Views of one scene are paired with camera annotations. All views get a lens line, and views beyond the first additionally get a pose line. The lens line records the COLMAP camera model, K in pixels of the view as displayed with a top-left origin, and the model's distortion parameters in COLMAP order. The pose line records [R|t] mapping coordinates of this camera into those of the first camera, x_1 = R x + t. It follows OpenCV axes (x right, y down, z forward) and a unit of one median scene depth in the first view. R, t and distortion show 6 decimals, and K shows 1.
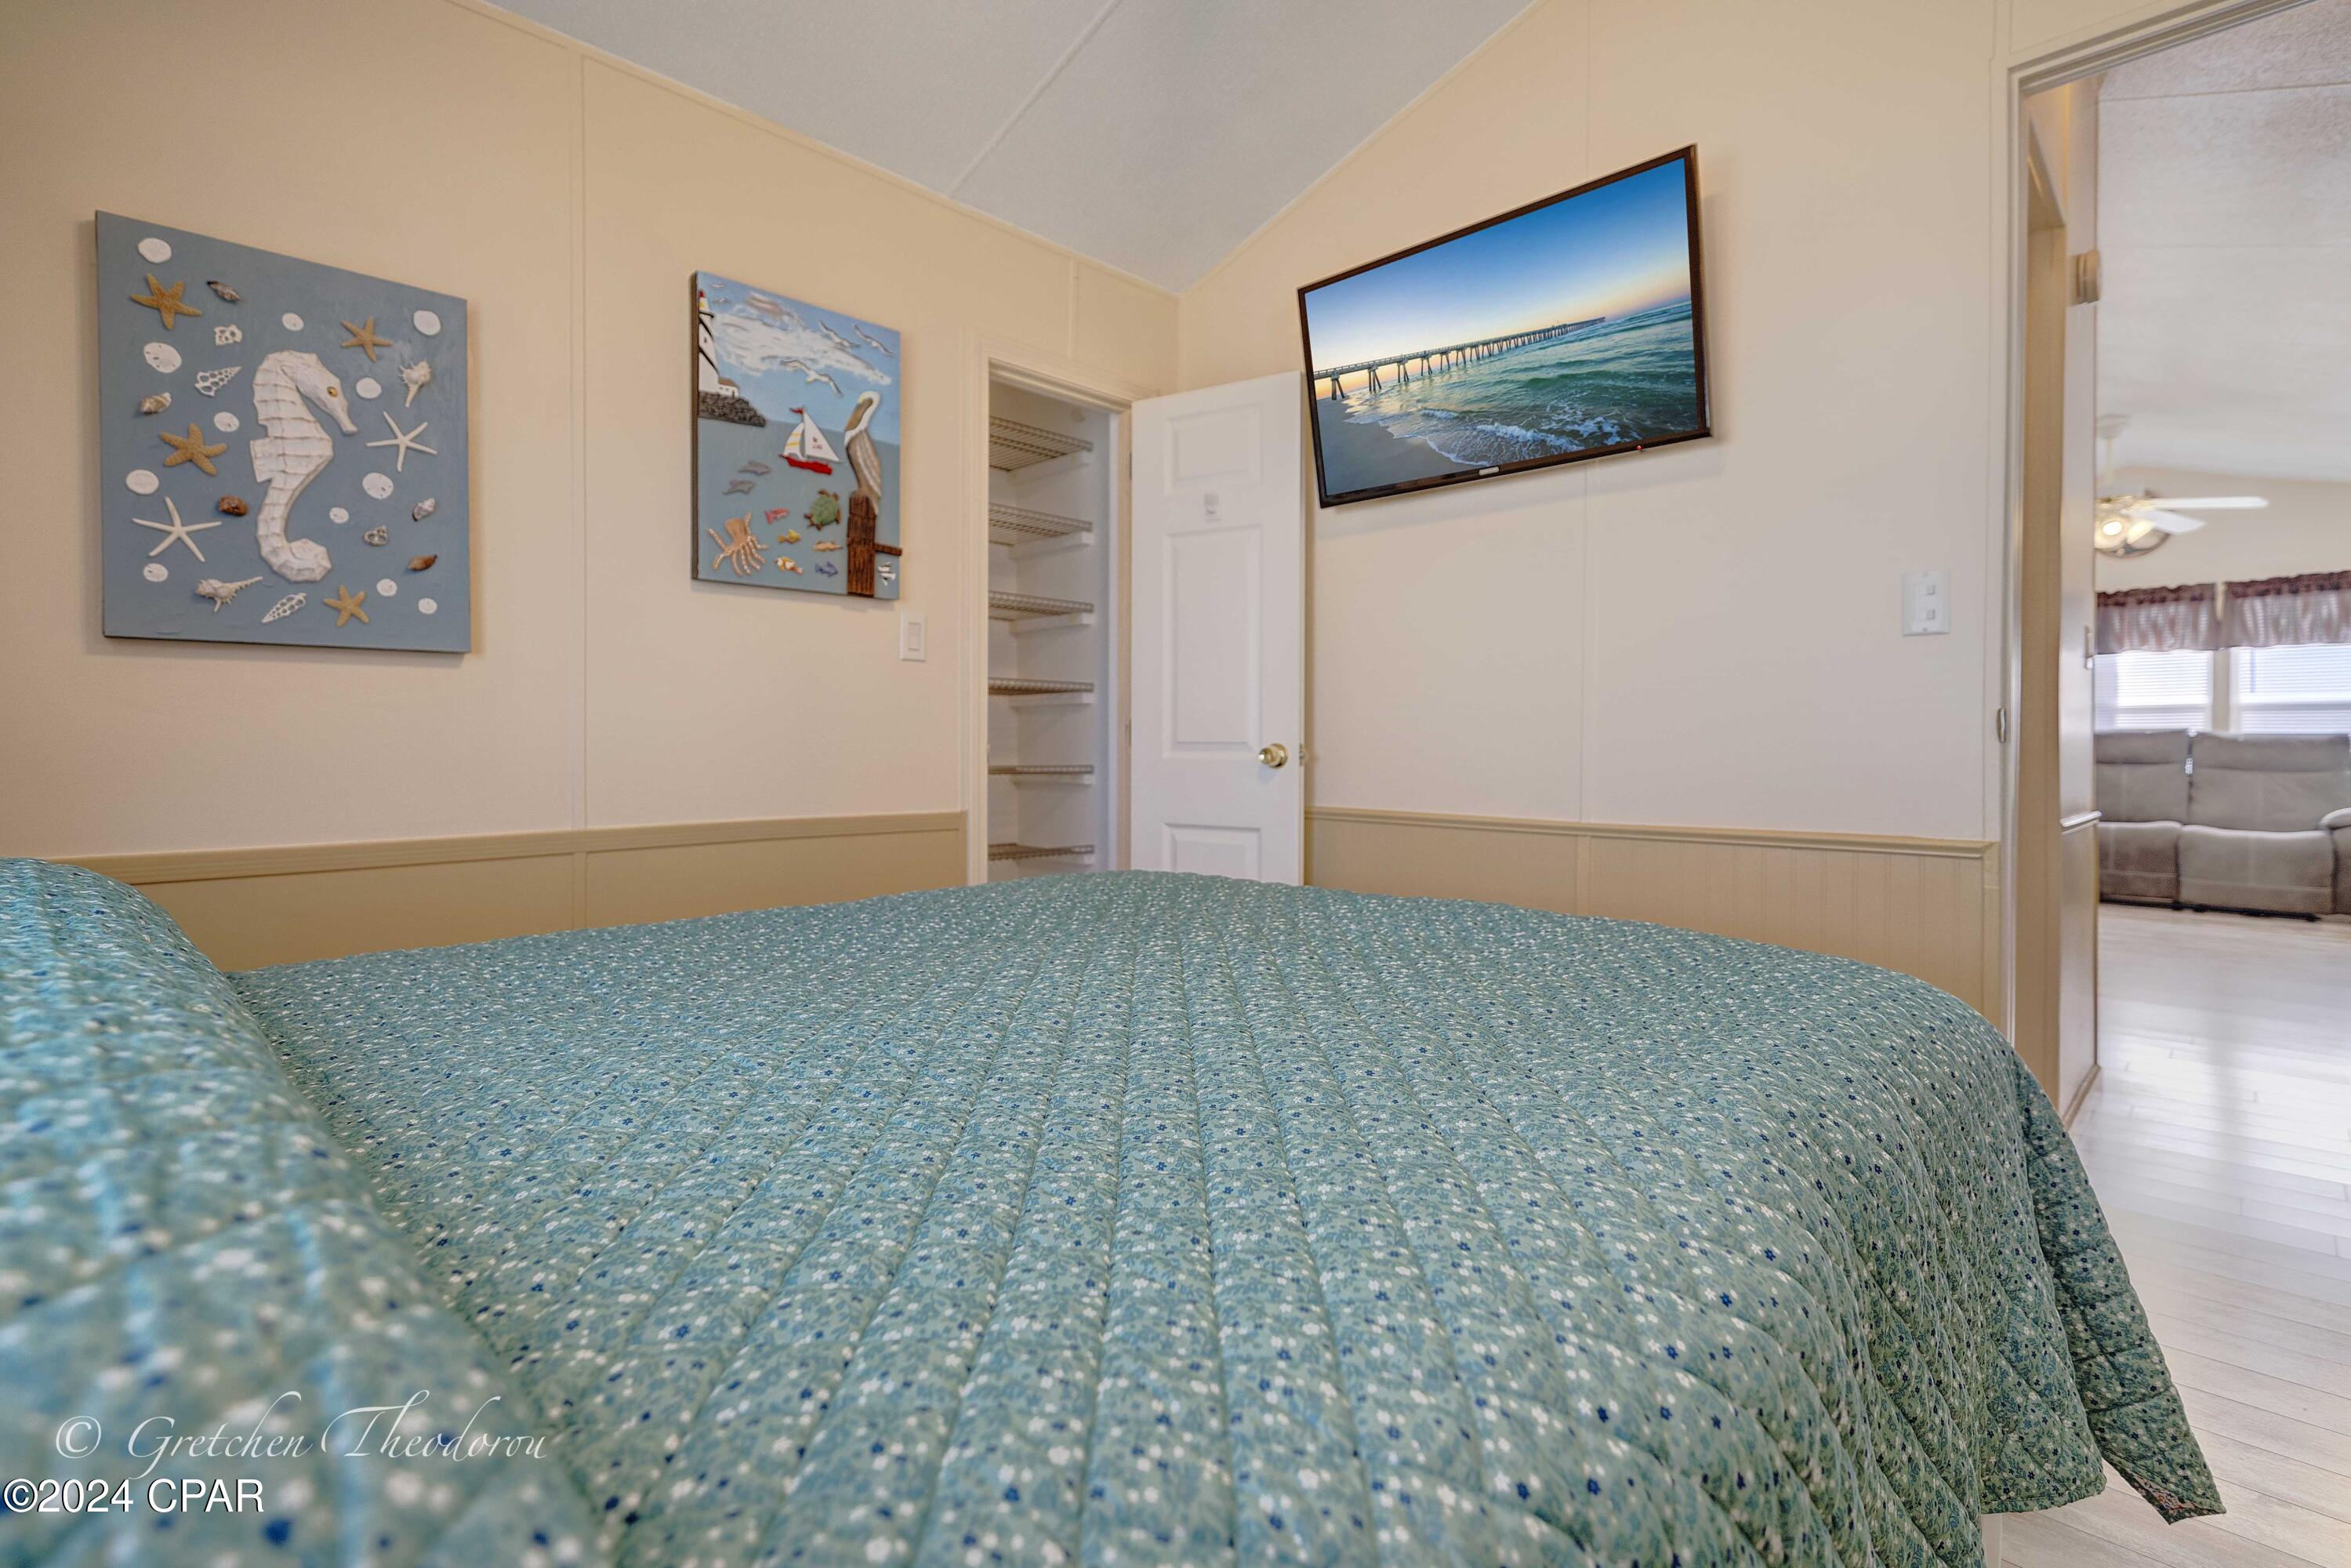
lens RADIAL K [[1098.7, 0, 1175.5], [0, 1098.7, 784.0], [0, 0, 1]] dist [0.000795, 0.000193]
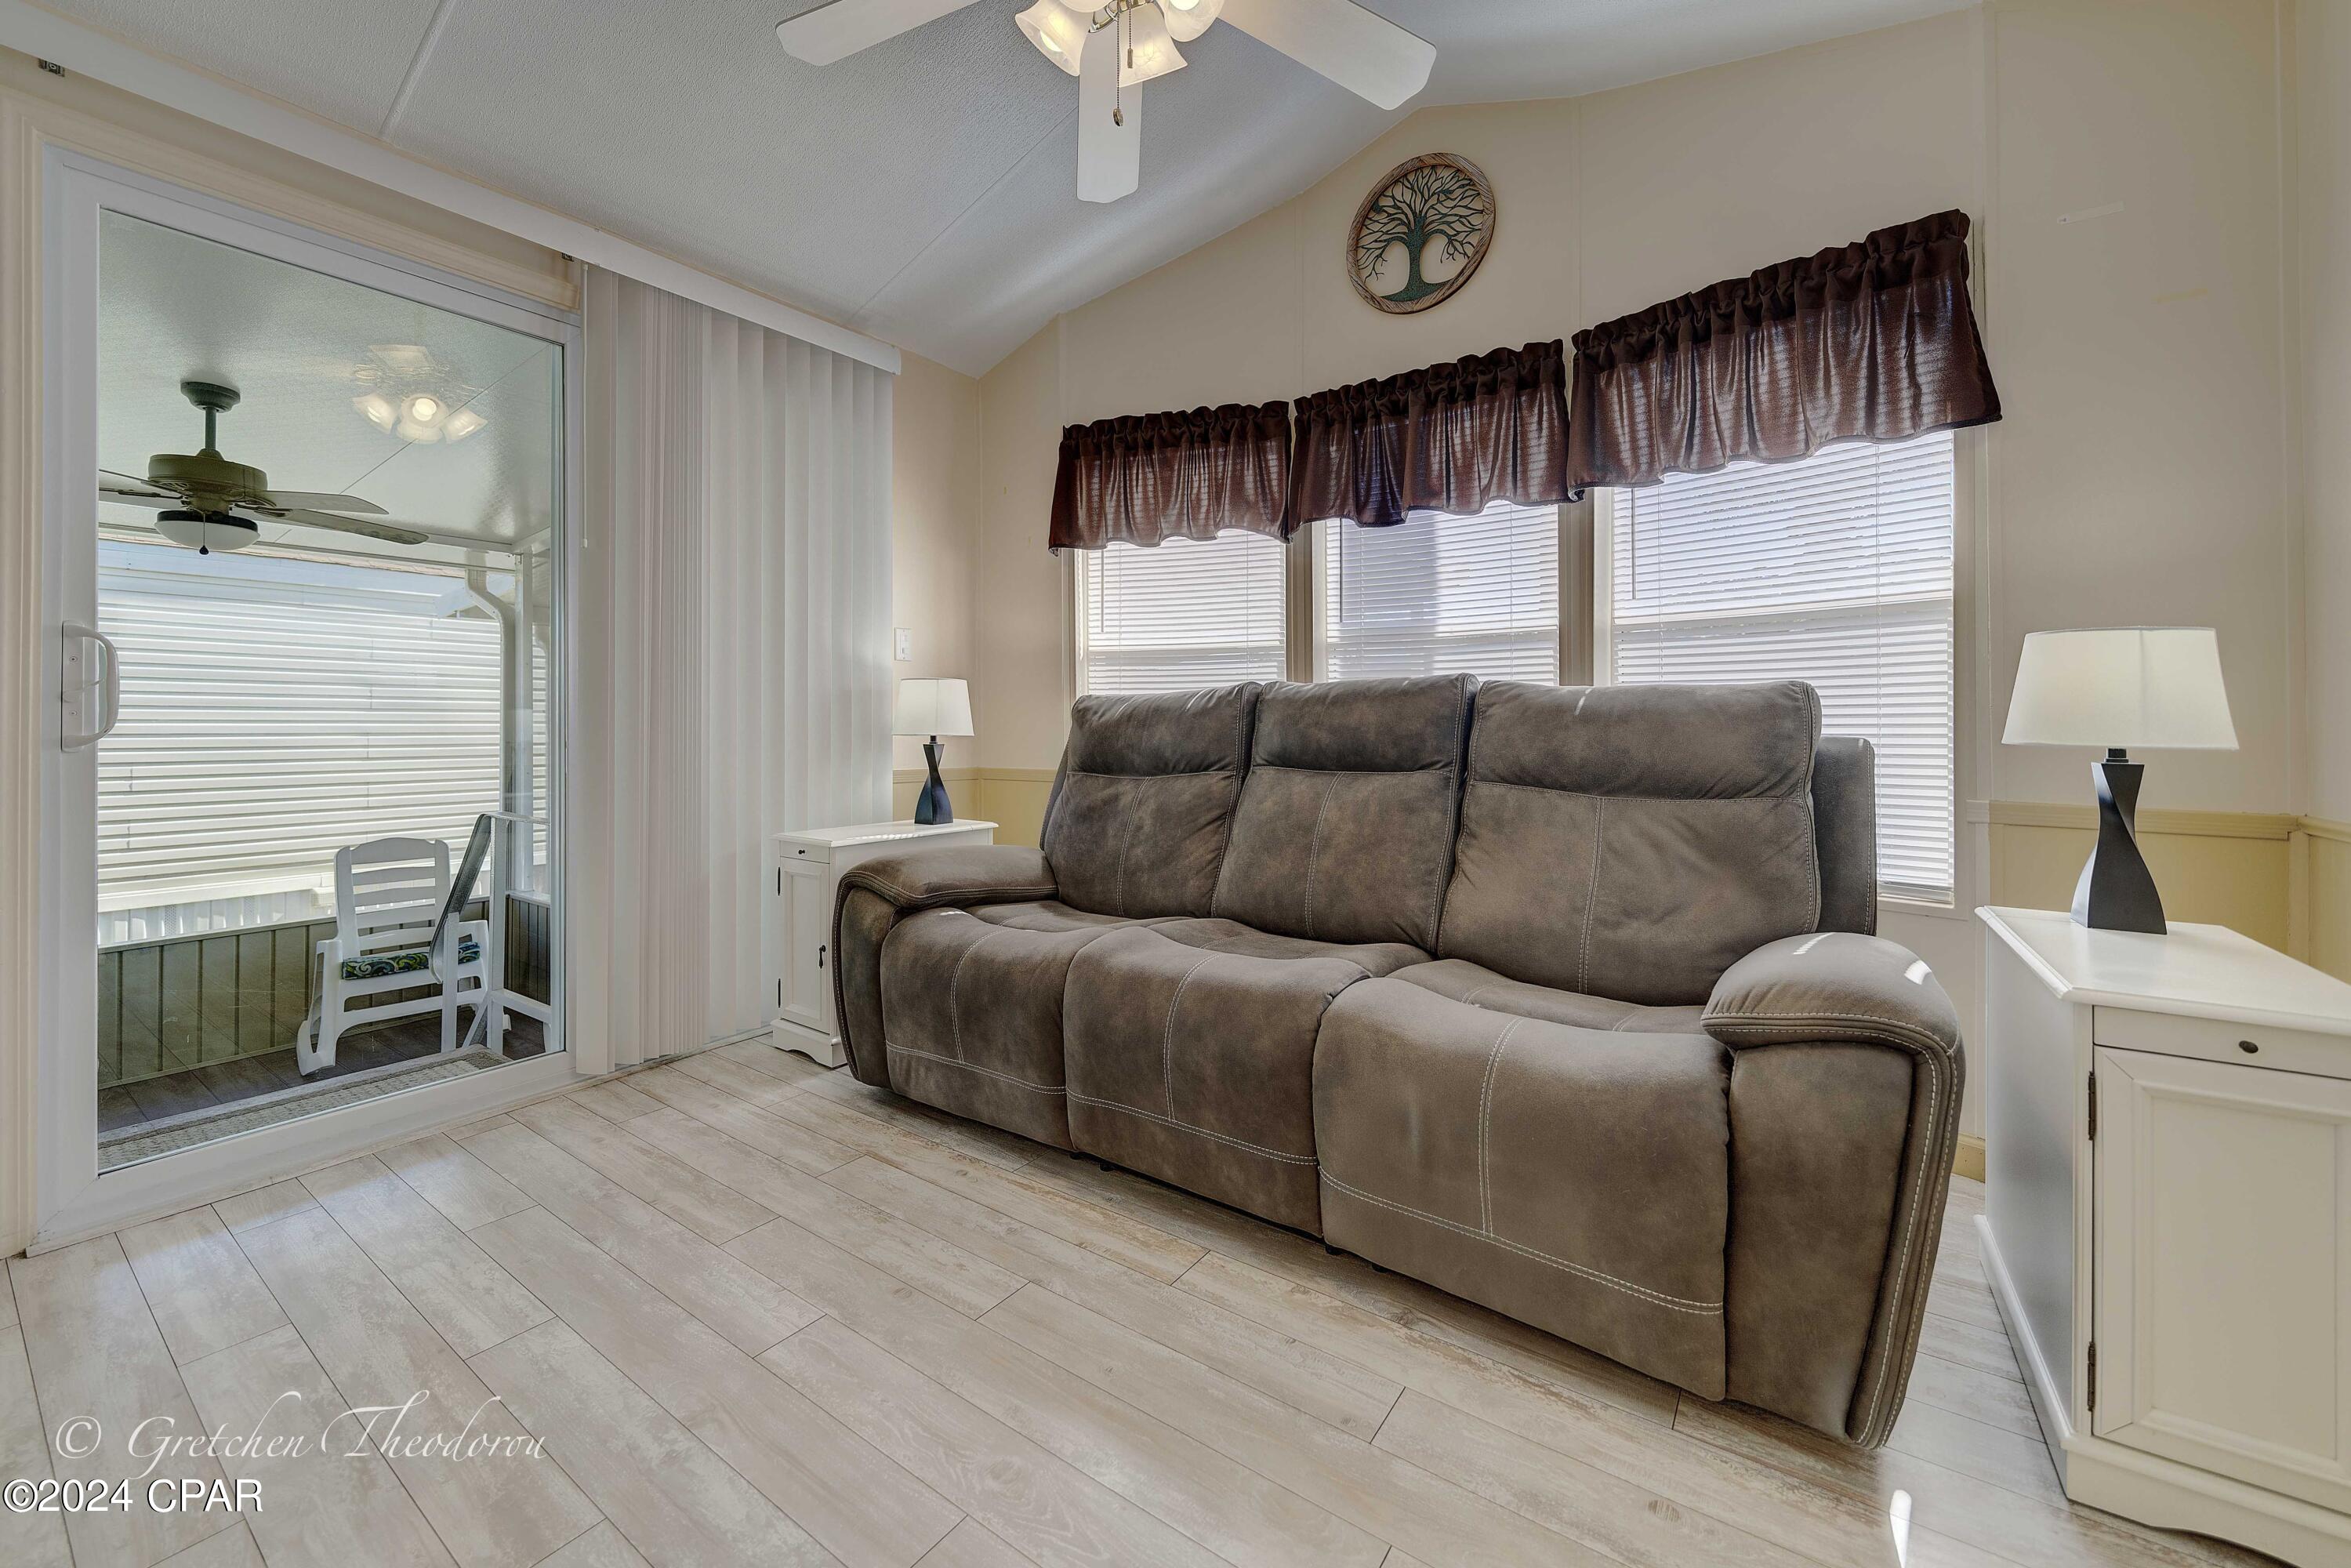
lens RADIAL K [[928.5, 0, 1176.4], [0, 928.5, 721.9], [0, 0, 1]] dist [-0.001281, -0.000213]
pose [[0.988669, -0.001397, 0.150103, 0.759351], [0.005857, 0.999554, -0.029276, -0.025188], [-0.149995, 0.029824, 0.988237, 0.682678]]
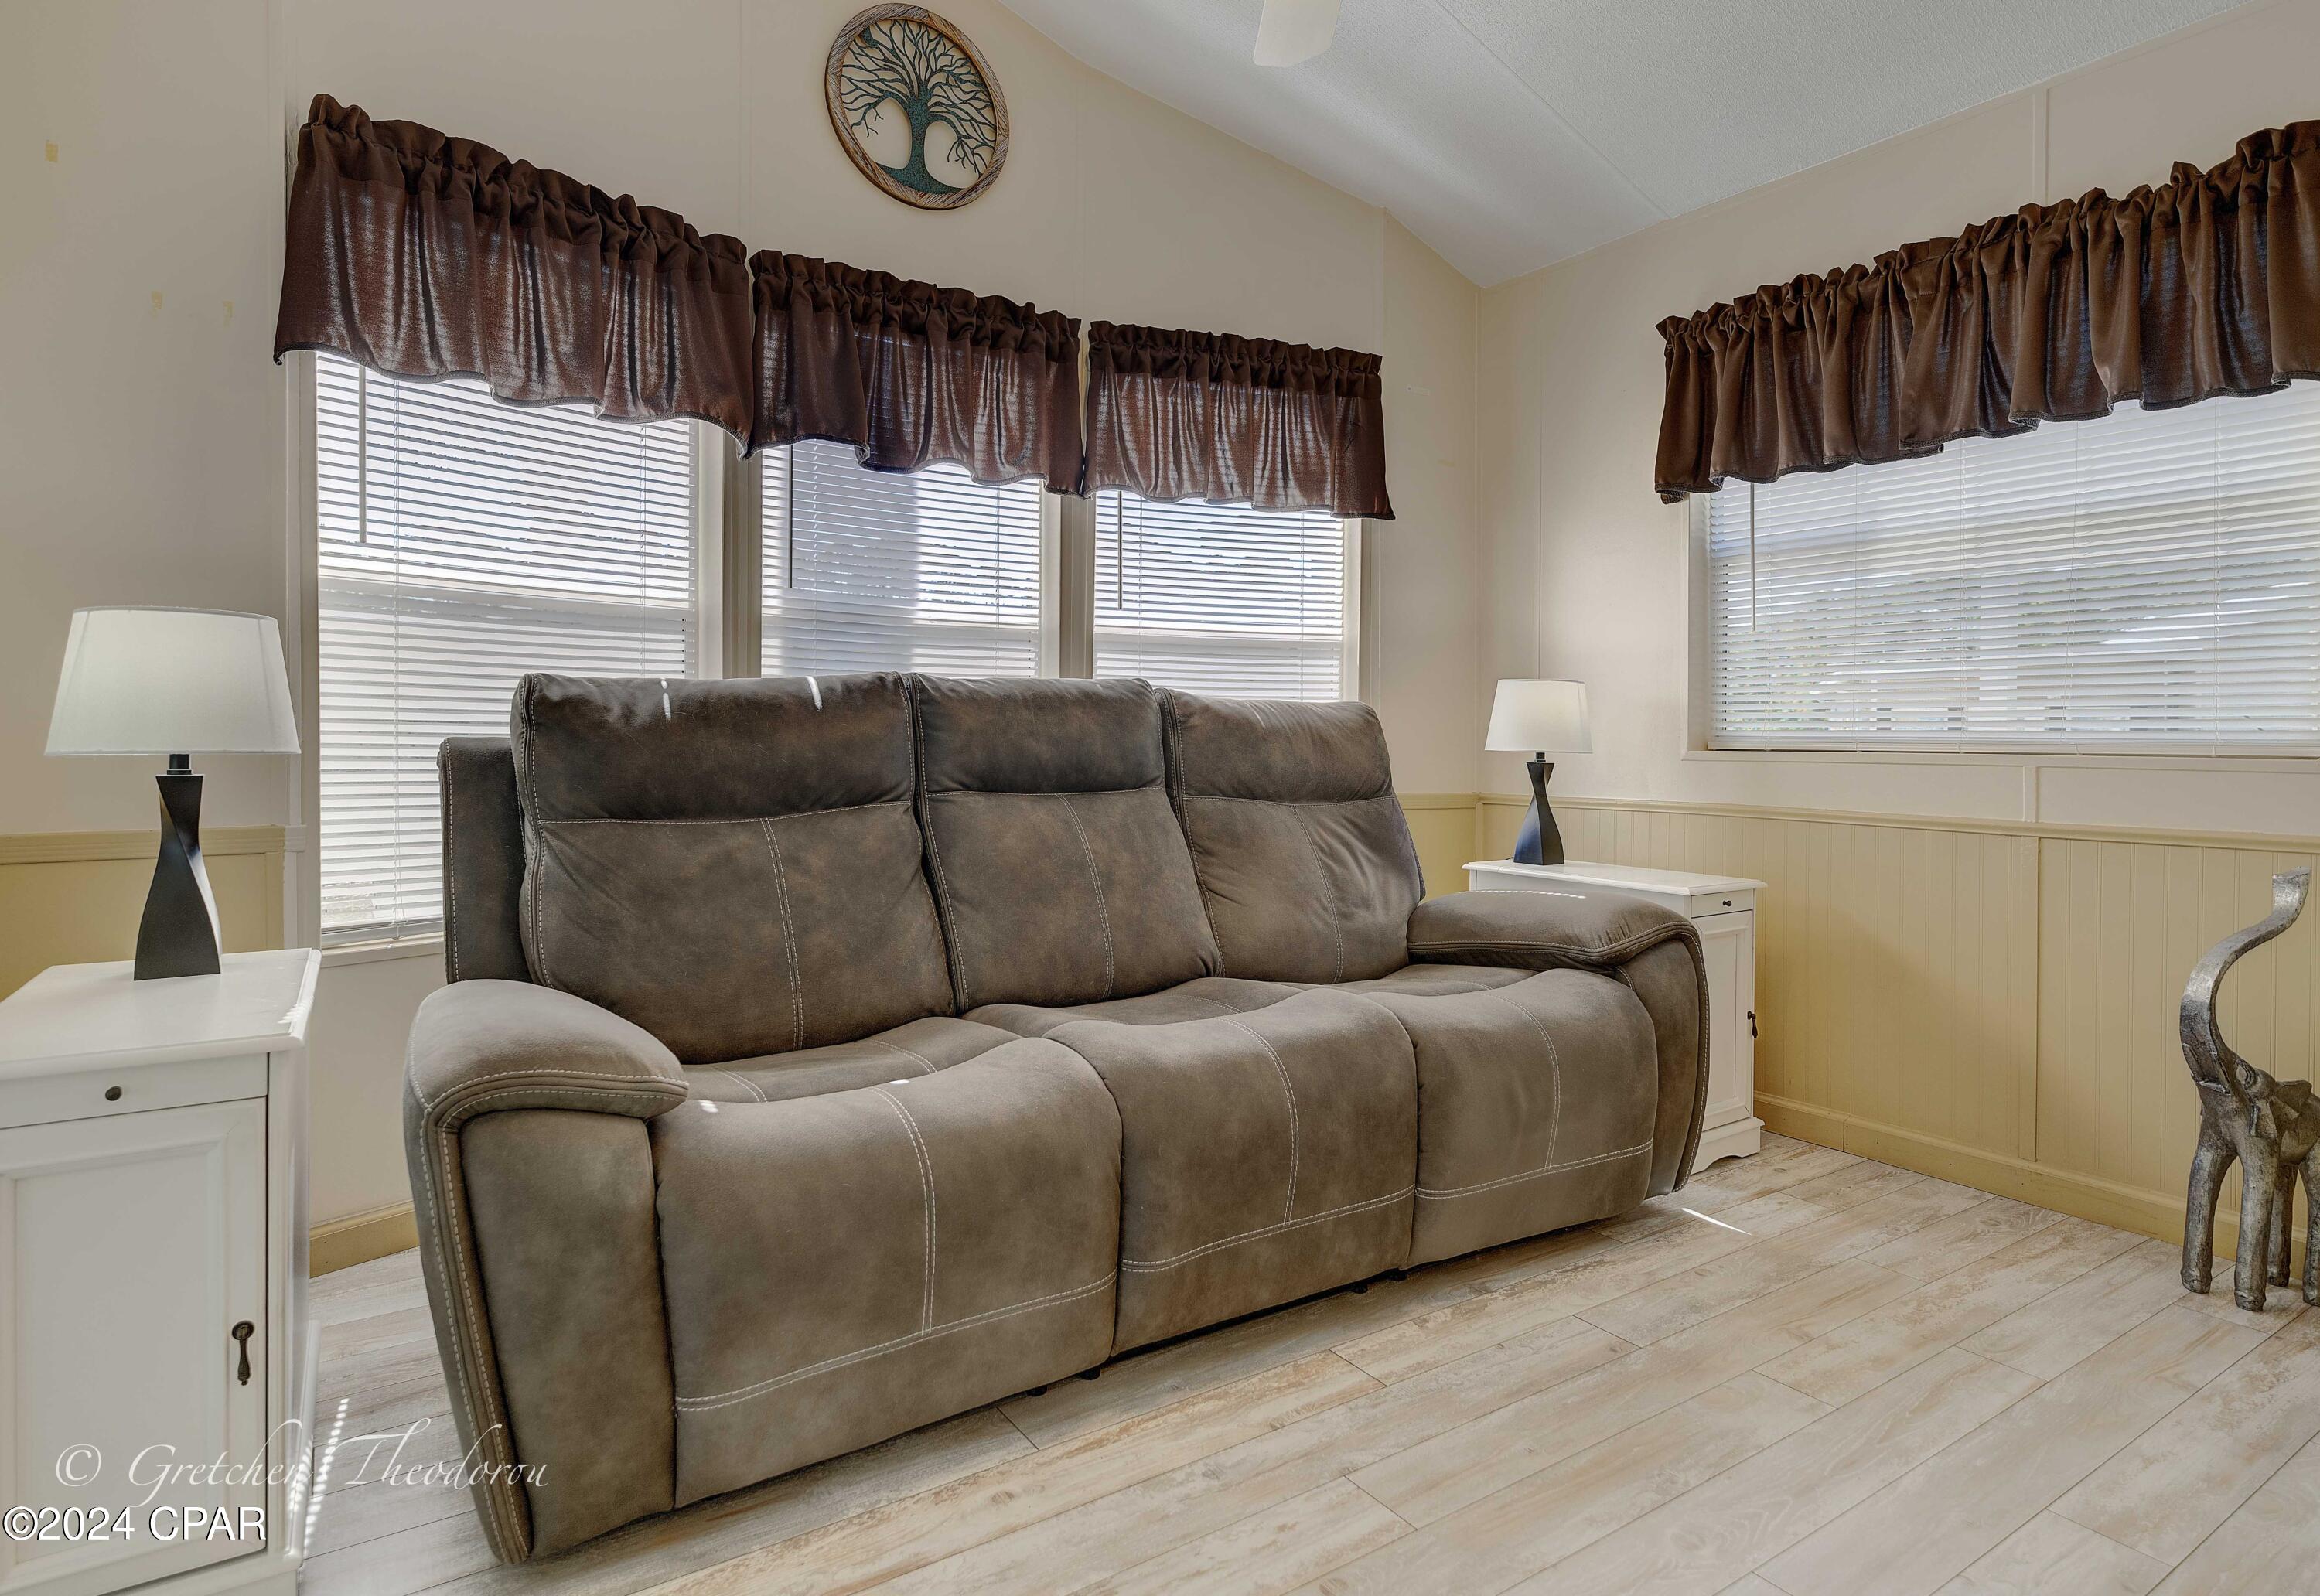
lens RADIAL K [[1235.5, 0, 1117.6], [0, 1235.5, 748.4], [0, 0, 1]] dist [0.004097, 0.000167]
pose [[0.228800, -0.007796, 0.973442, 0.523094], [0.020913, 0.999777, 0.003091, -0.030531], [-0.973249, 0.019650, 0.228912, 0.907172]]
